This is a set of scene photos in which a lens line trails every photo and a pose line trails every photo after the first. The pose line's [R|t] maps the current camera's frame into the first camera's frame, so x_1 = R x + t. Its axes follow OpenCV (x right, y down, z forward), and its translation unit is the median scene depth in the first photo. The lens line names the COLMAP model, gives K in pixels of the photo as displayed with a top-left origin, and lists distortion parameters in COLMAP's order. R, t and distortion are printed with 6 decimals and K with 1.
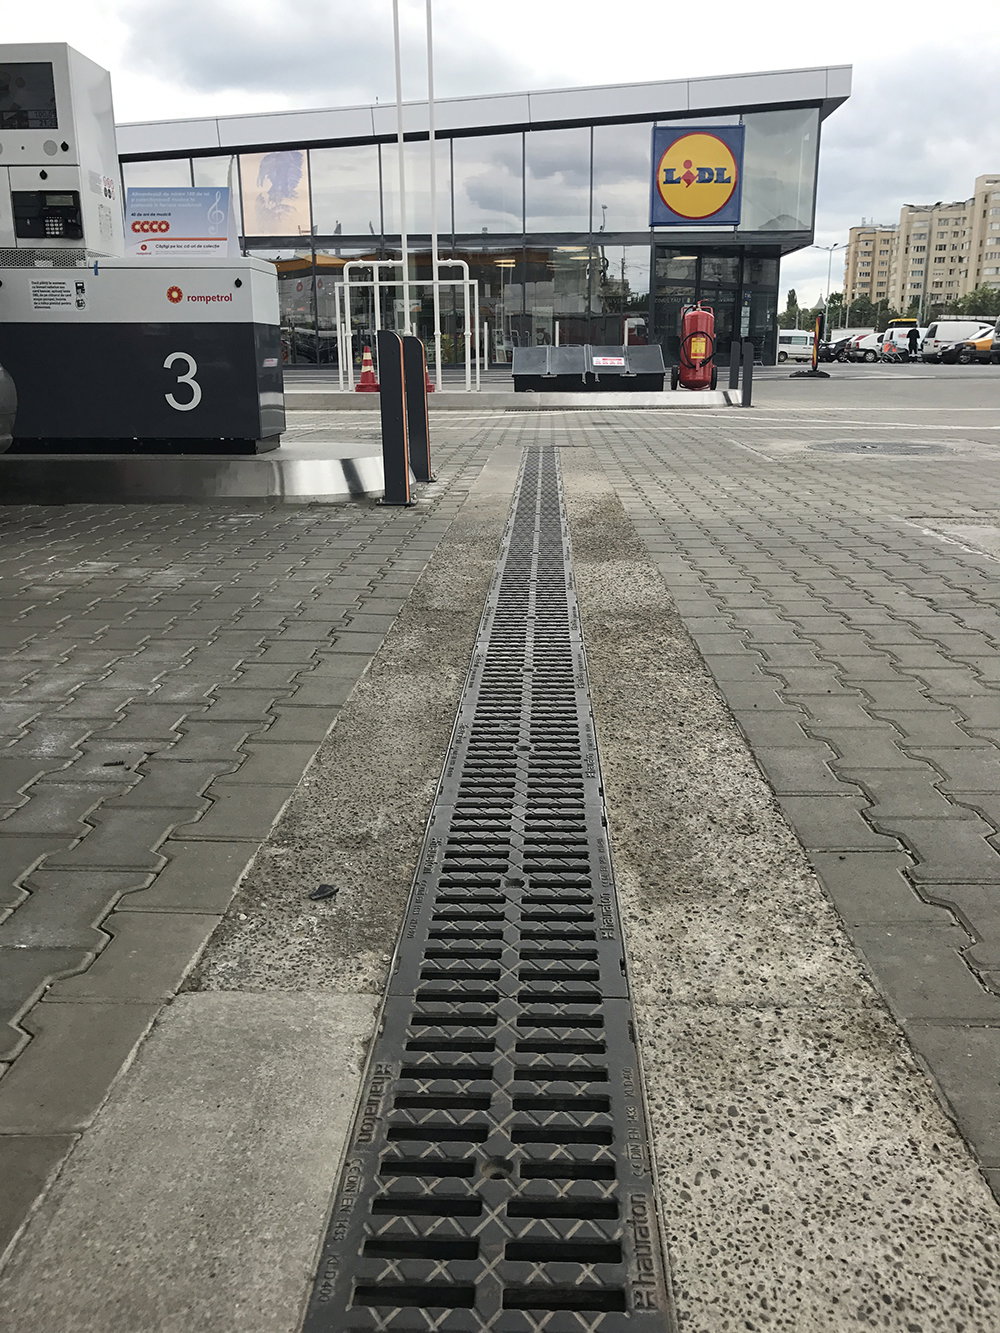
lens RADIAL K [[1129.0, 0, 500.0], [0, 1129.0, 666.5], [0, 0, 1]] dist [-0.065393, 0.155778]
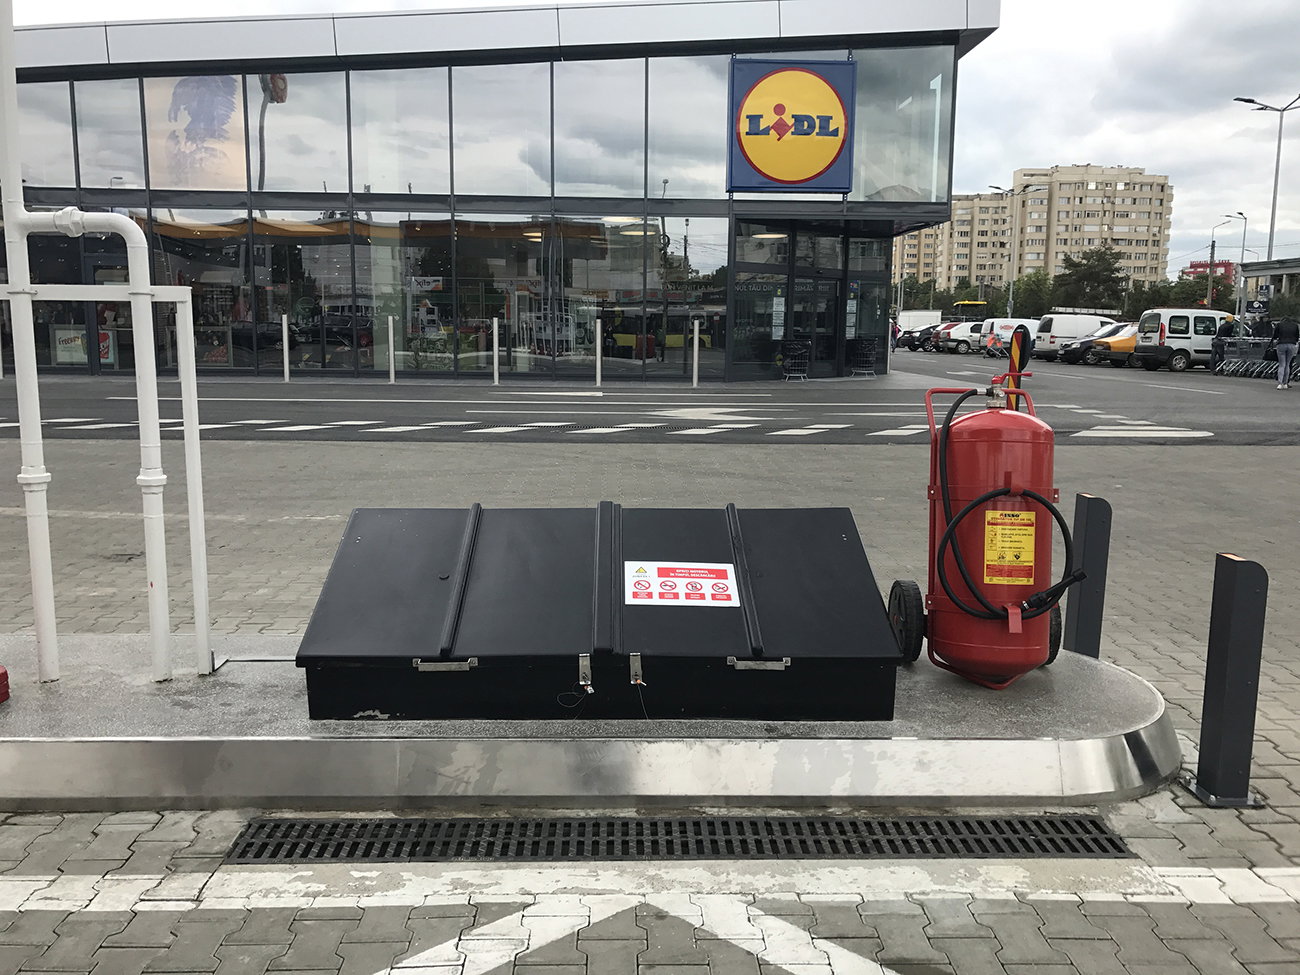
lens RADIAL K [[1114.5, 0, 650.0], [0, 1114.5, 487.5], [0, 0, 1]] dist [-0.016525, 0.102968]
pose [[0.997008, 0.005940, 0.077073, 0.027301], [0.003750, 0.992153, -0.124972, -0.104699], [-0.077211, 0.124887, 0.989162, 0.292155]]
